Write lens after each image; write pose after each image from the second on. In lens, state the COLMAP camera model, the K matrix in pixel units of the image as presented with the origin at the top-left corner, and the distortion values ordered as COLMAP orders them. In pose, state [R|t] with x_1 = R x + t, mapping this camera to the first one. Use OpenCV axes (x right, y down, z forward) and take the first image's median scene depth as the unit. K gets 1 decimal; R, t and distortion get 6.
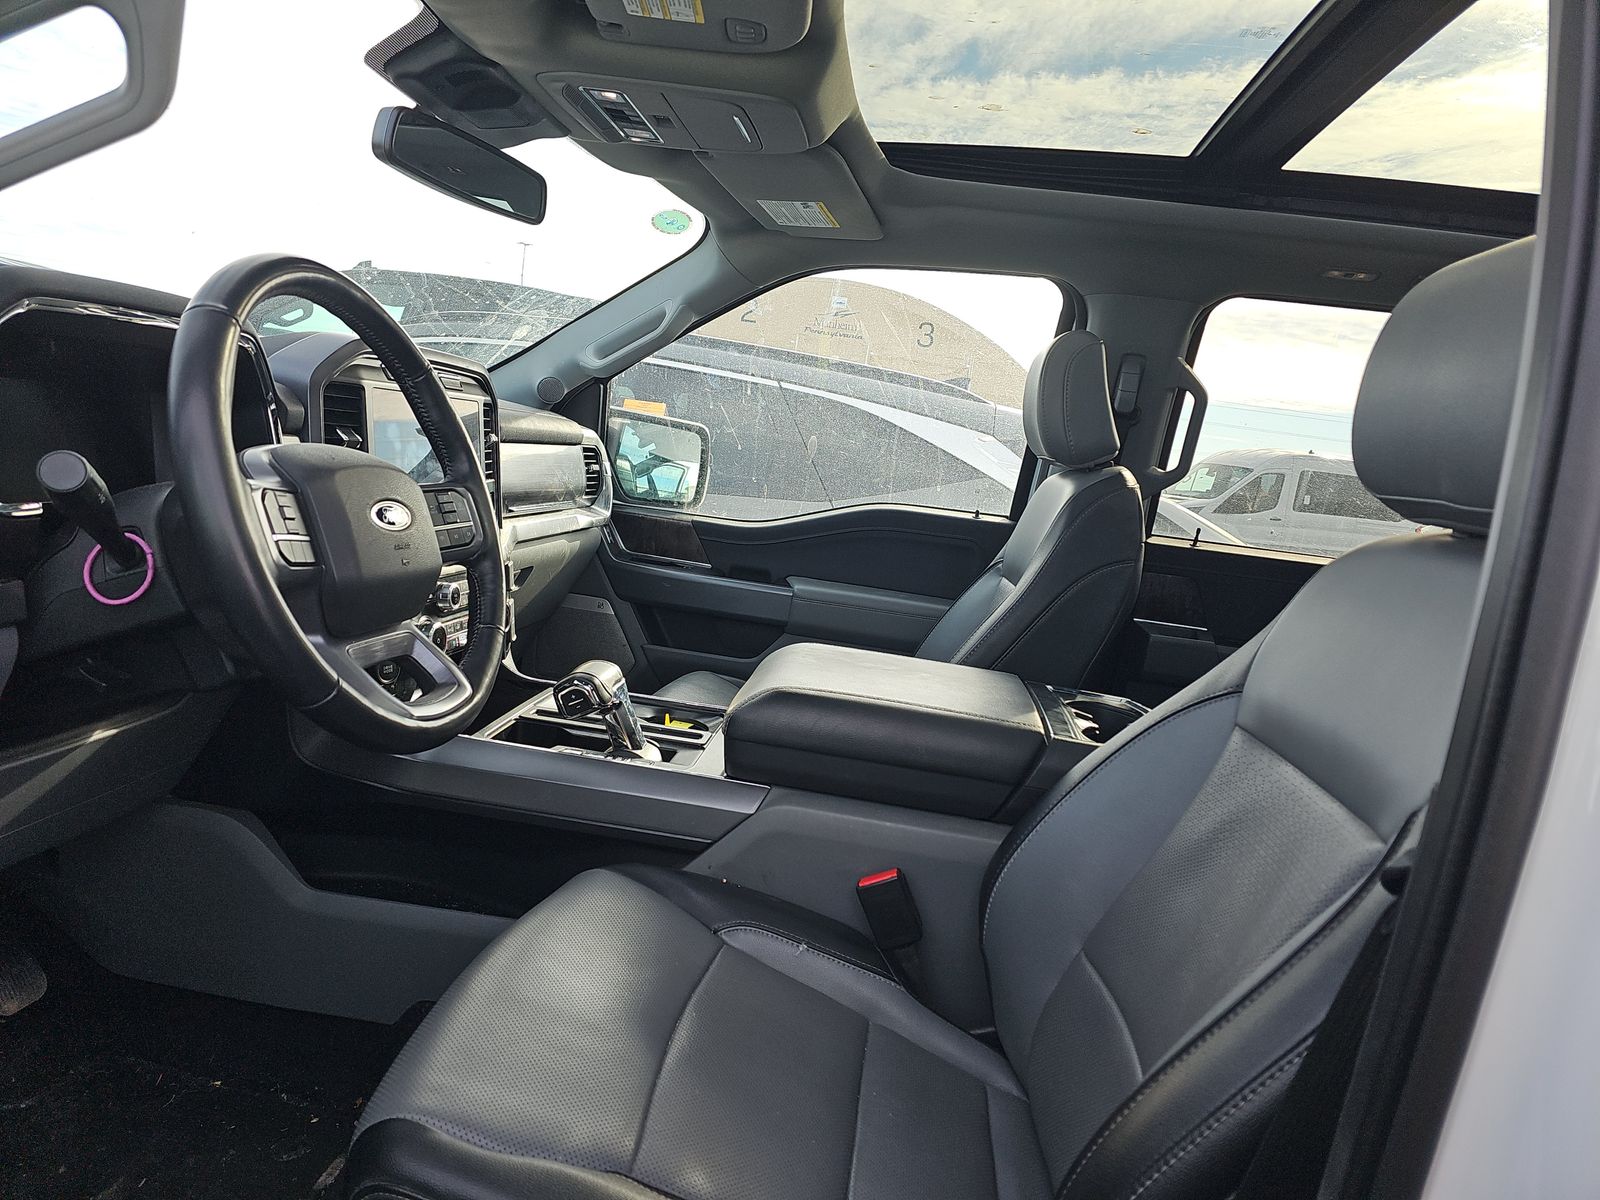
lens RADIAL K [[1078.2, 0, 800.0], [0, 1078.2, 600.0], [0, 0, 1]] dist [-0.009680, -0.000248]
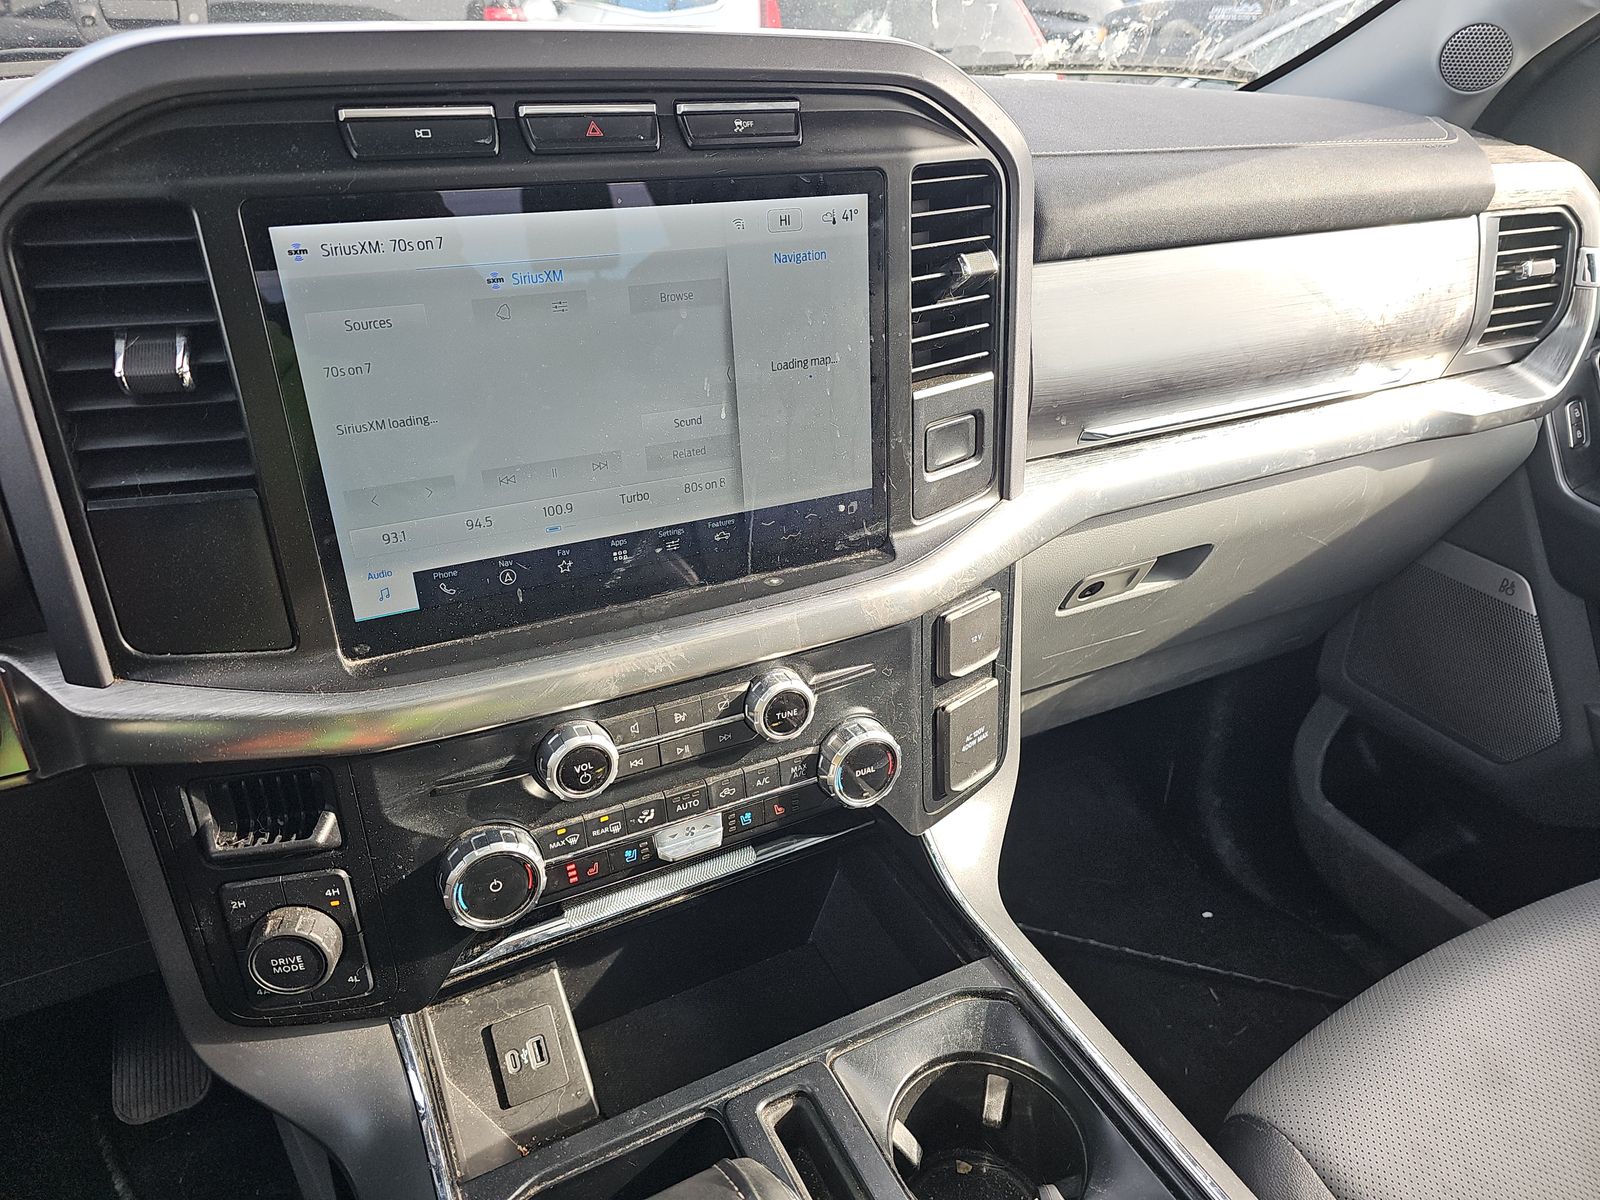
lens RADIAL K [[1078.2, 0, 800.0], [0, 1078.2, 600.0], [0, 0, 1]] dist [-0.009680, -0.000248]
pose [[0.531835, 0.195612, -0.823947, 0.011971], [-0.007008, 0.973940, 0.226698, -0.092493], [0.846819, -0.114791, 0.519346, 0.564256]]
